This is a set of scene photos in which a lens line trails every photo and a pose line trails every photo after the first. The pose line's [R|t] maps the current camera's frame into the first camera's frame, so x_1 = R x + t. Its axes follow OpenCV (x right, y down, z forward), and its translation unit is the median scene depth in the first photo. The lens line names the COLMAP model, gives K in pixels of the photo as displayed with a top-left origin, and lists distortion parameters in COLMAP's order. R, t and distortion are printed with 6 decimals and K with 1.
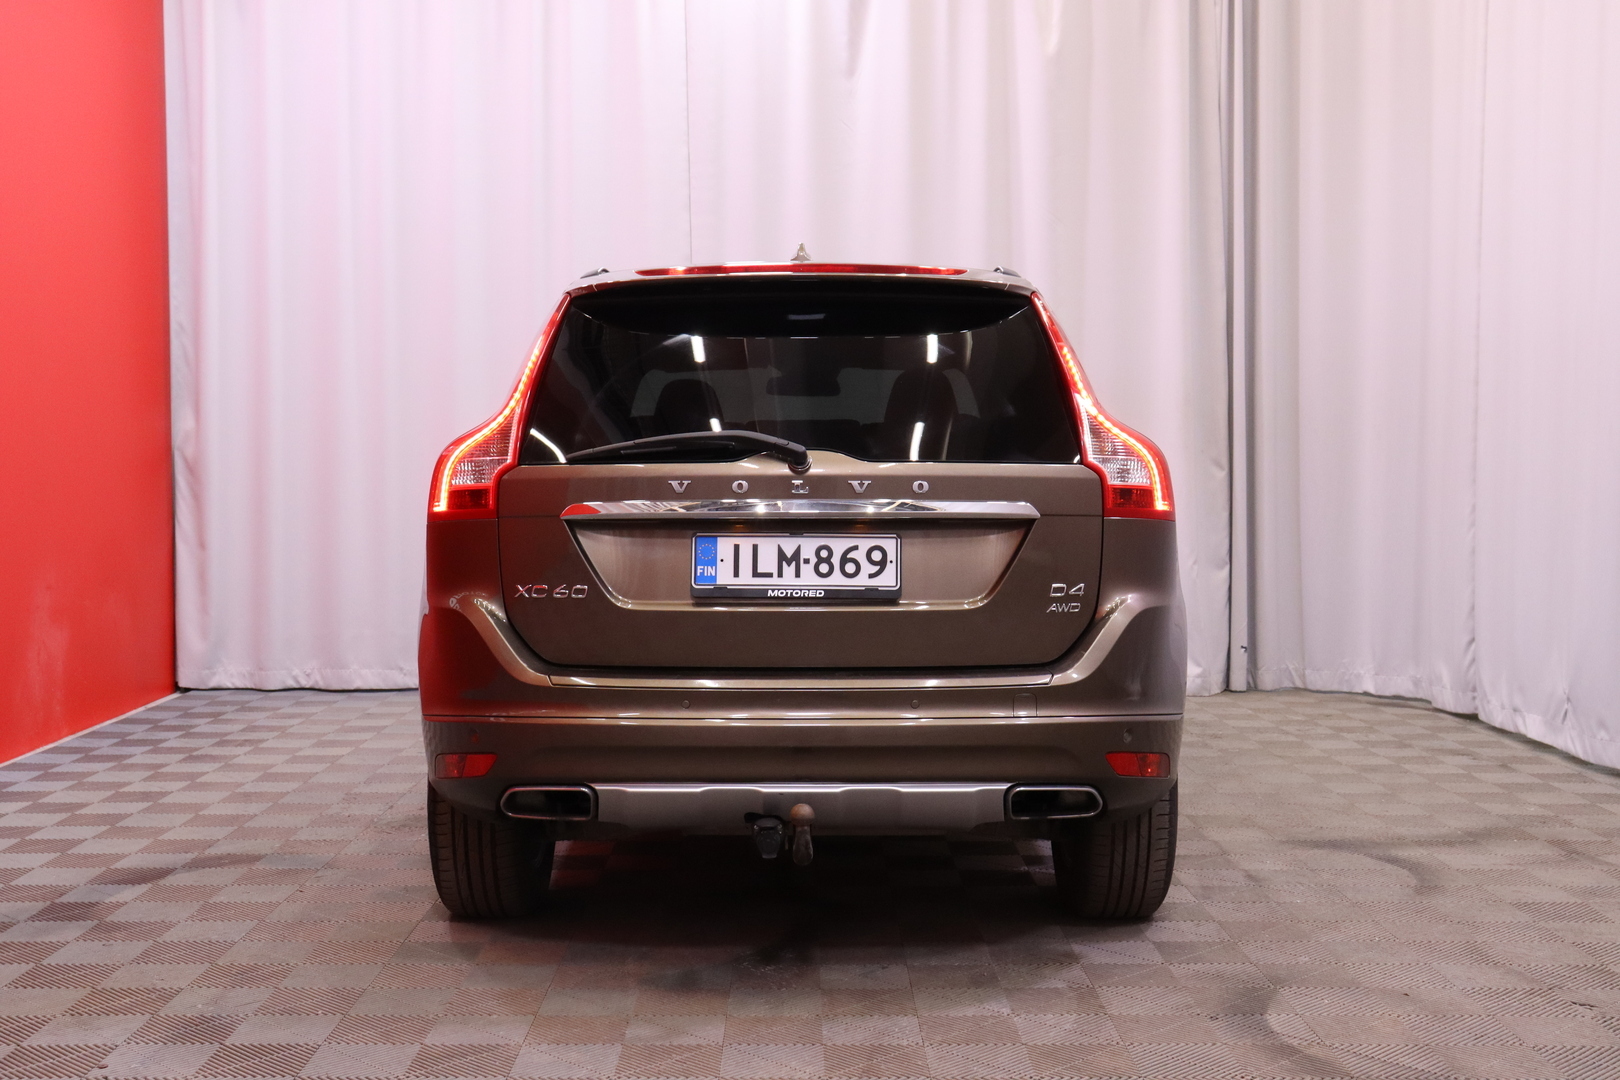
lens RADIAL K [[1957.4, 0, 819.5], [0, 1957.4, 531.8], [0, 0, 1]] dist [-0.013437, 0.000000]
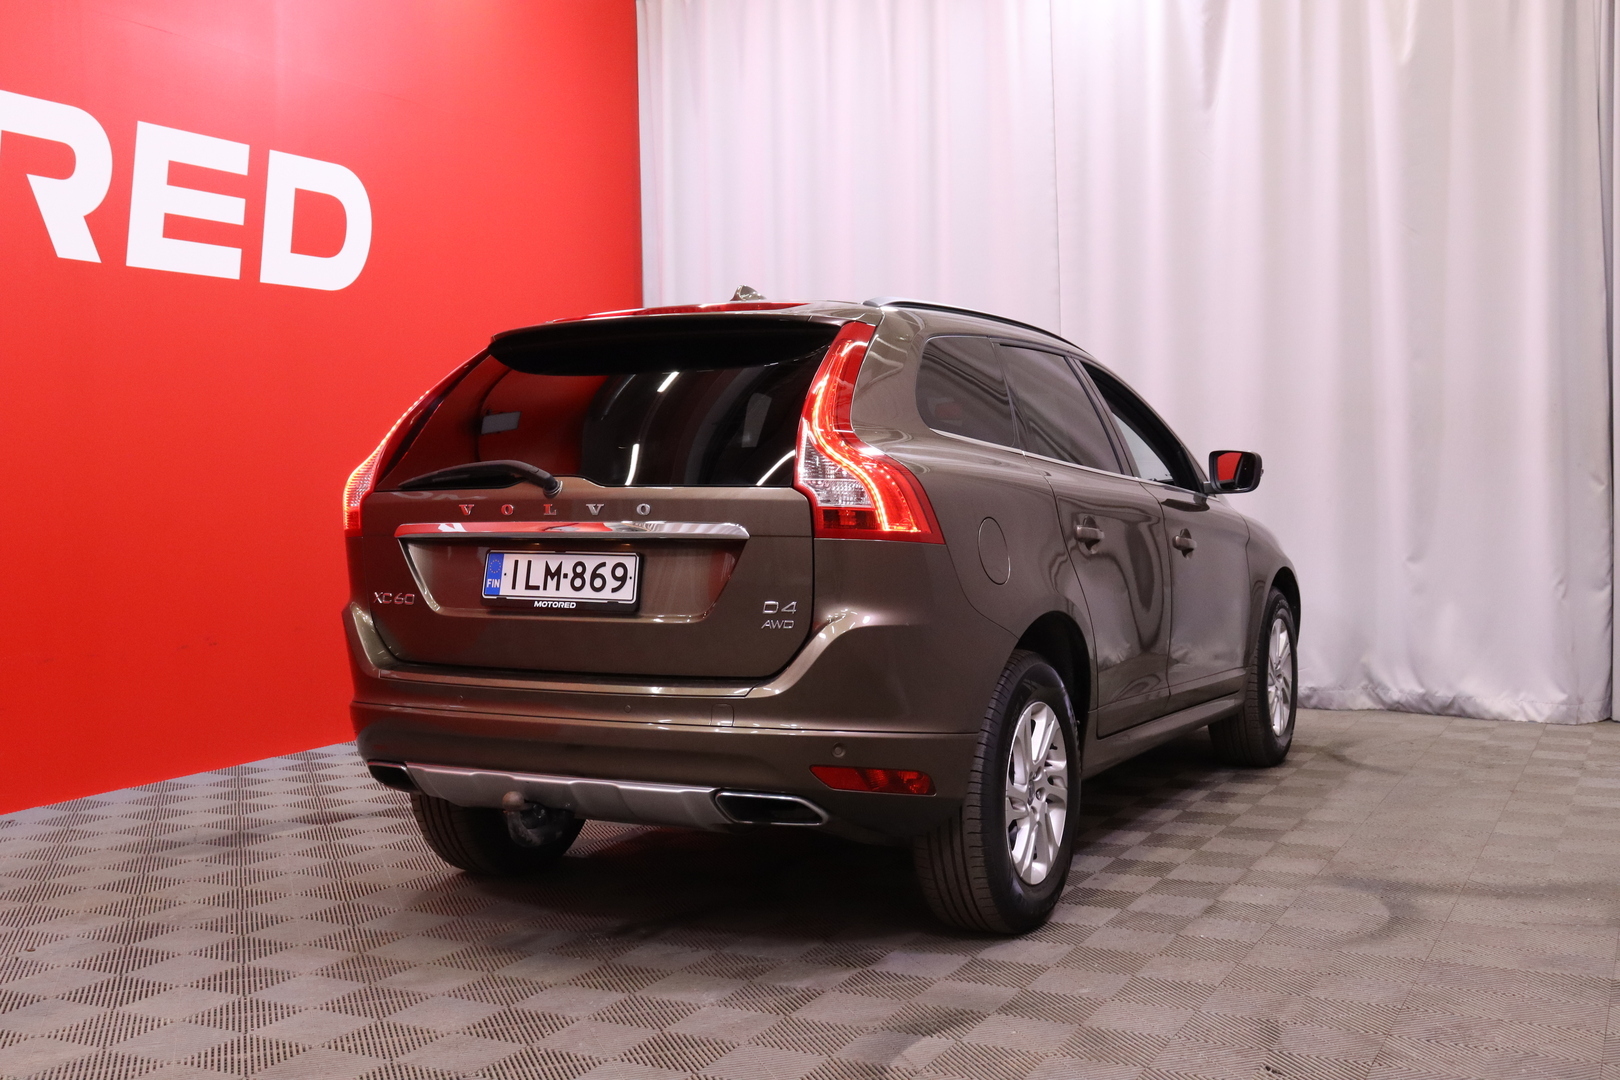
lens RADIAL K [[1763.2, 0, 819.2], [0, 1763.2, 533.4], [0, 0, 1]] dist [-0.011653, 0.000000]
pose [[0.886883, 0.004637, -0.461971, 0.585554], [-0.006568, 0.999975, -0.002571, -0.007654], [0.461947, 0.005314, 0.886891, 0.175393]]
